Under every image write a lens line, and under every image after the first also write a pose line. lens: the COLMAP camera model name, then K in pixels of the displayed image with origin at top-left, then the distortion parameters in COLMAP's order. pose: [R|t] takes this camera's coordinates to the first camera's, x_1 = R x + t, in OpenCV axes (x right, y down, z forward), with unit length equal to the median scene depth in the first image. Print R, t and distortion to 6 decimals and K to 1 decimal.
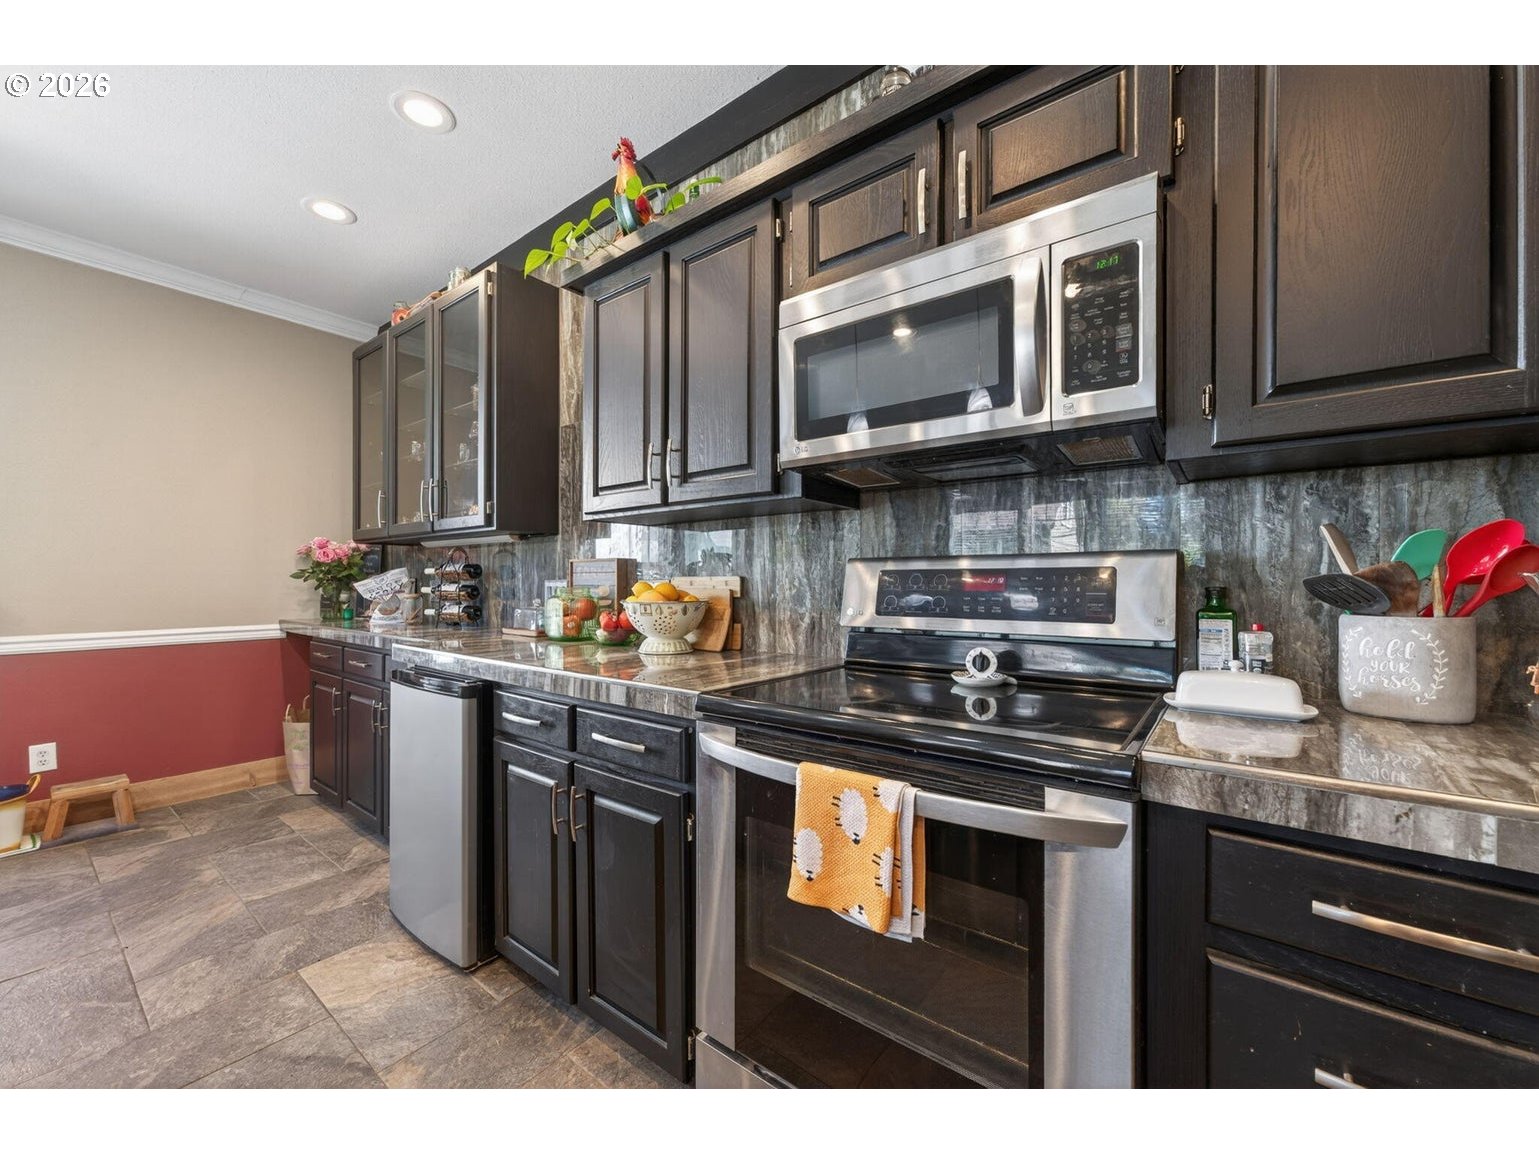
lens RADIAL K [[615.1, 0, 771.6], [0, 615.1, 581.8], [0, 0, 1]] dist [-0.000395, 0.000975]
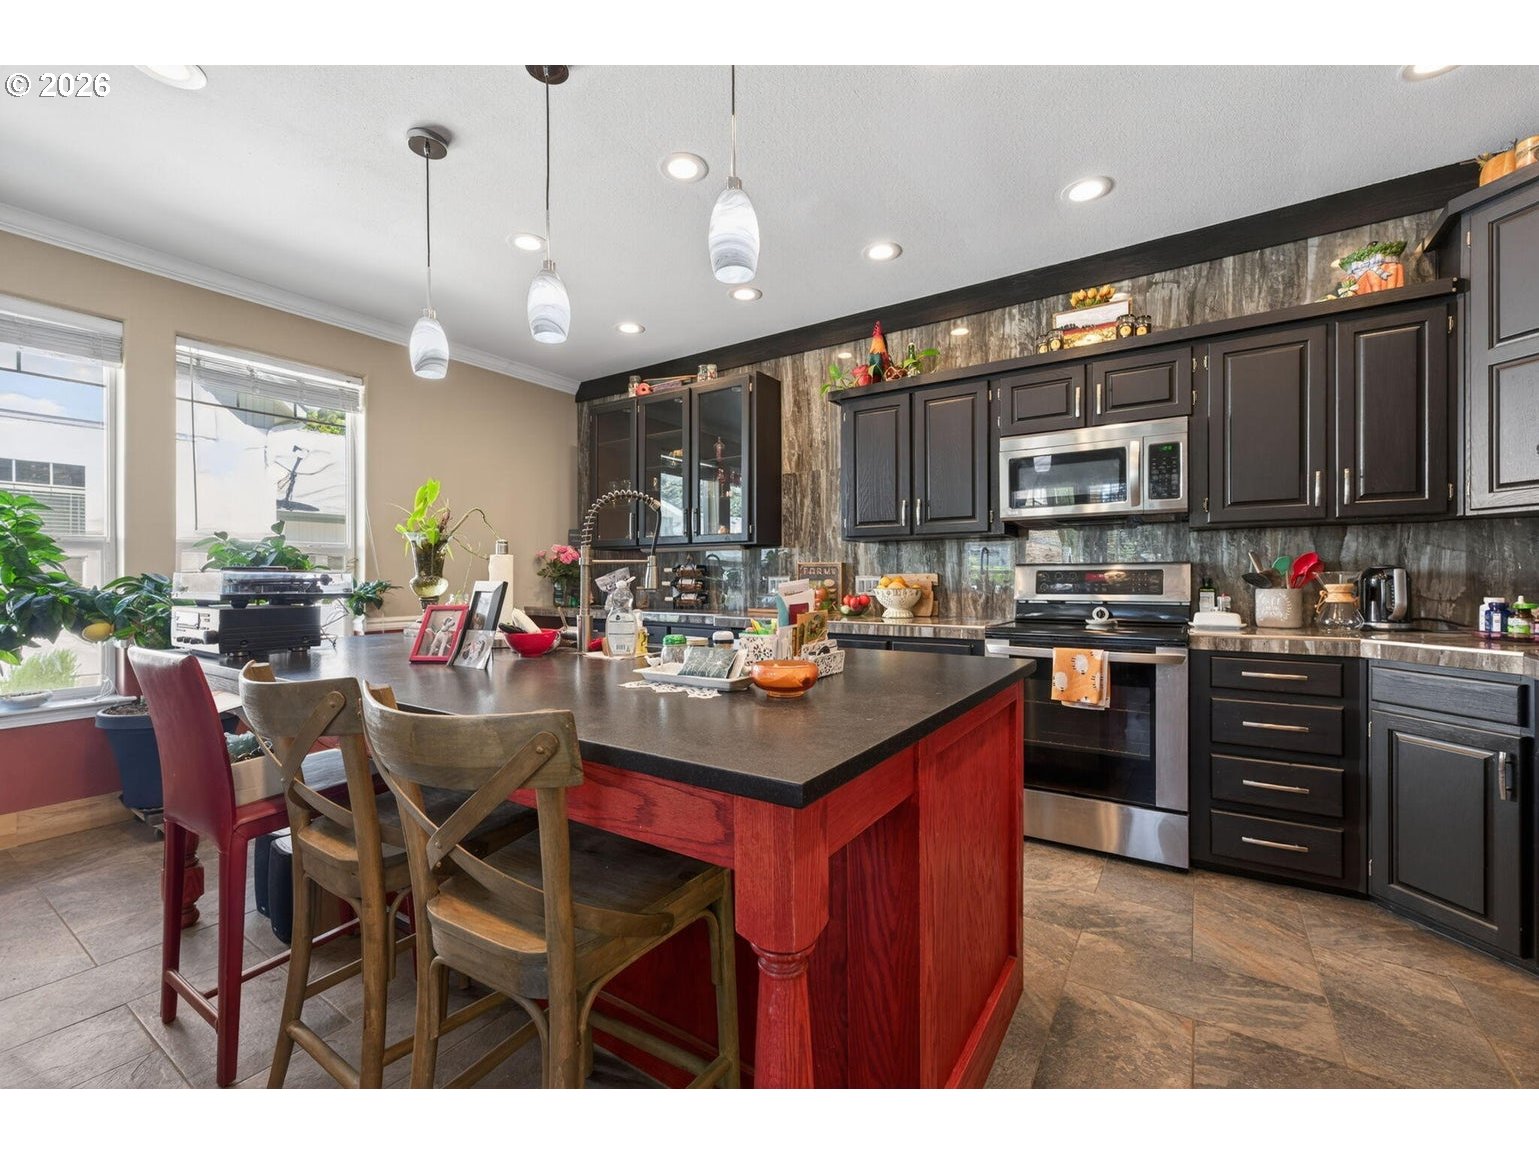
lens RADIAL K [[668.3, 0, 767.3], [0, 668.3, 574.6], [0, 0, 1]] dist [0.002817, 0.000472]
pose [[0.996971, -0.004895, 0.077624, -1.179721], [0.005004, 0.999987, -0.001210, -0.010156], [-0.077617, 0.001595, 0.996982, -1.451543]]
